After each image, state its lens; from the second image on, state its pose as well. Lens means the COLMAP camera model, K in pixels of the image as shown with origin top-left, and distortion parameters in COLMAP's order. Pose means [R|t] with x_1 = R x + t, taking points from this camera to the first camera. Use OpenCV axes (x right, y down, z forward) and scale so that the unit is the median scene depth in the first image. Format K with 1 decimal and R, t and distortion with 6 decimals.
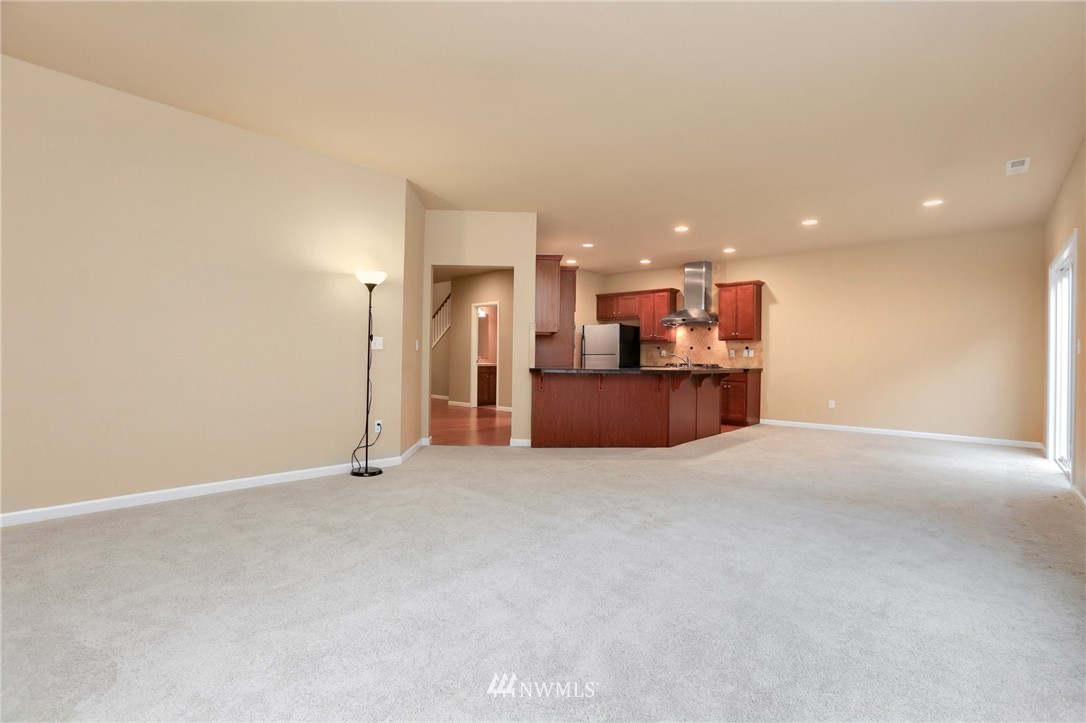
lens RADIAL K [[496.3, 0, 552.2], [0, 496.3, 361.2], [0, 0, 1]] dist [-0.040639, 0.009334]
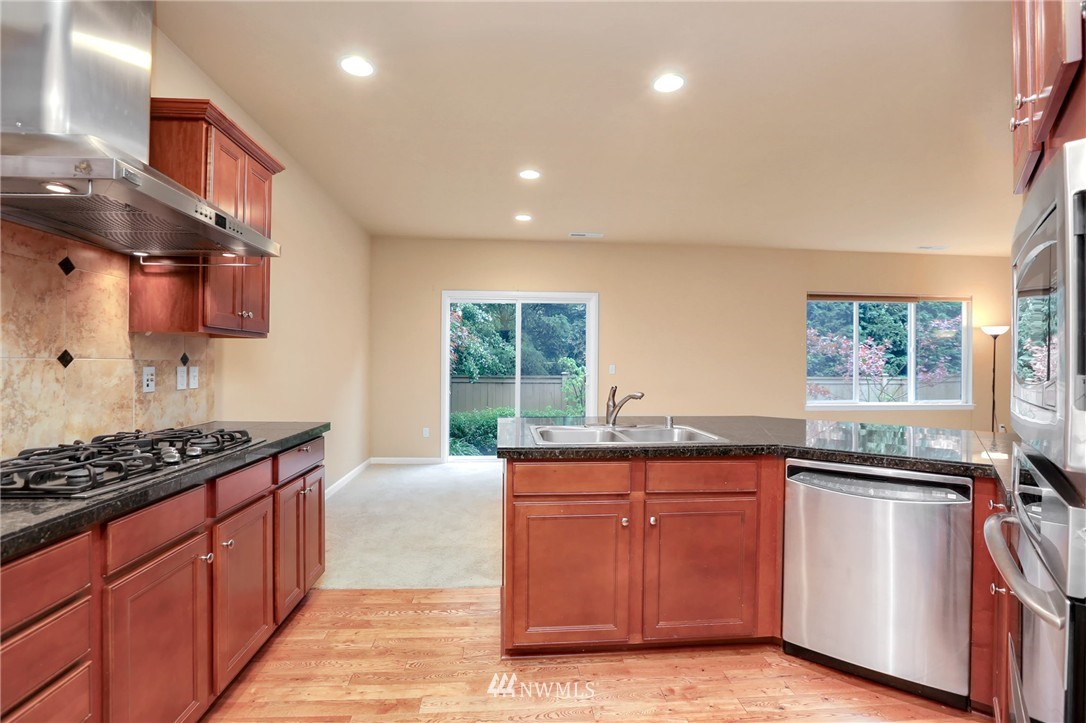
lens RADIAL K [[496.3, 0, 543.0], [0, 496.3, 361.5], [0, 0, 1]] dist [-0.040639, 0.009334]
pose [[-0.718309, -0.017380, 0.695507, 0.037014], [-0.014823, 0.999843, 0.009677, -0.031804], [-0.695566, -0.003358, -0.718454, 1.062771]]
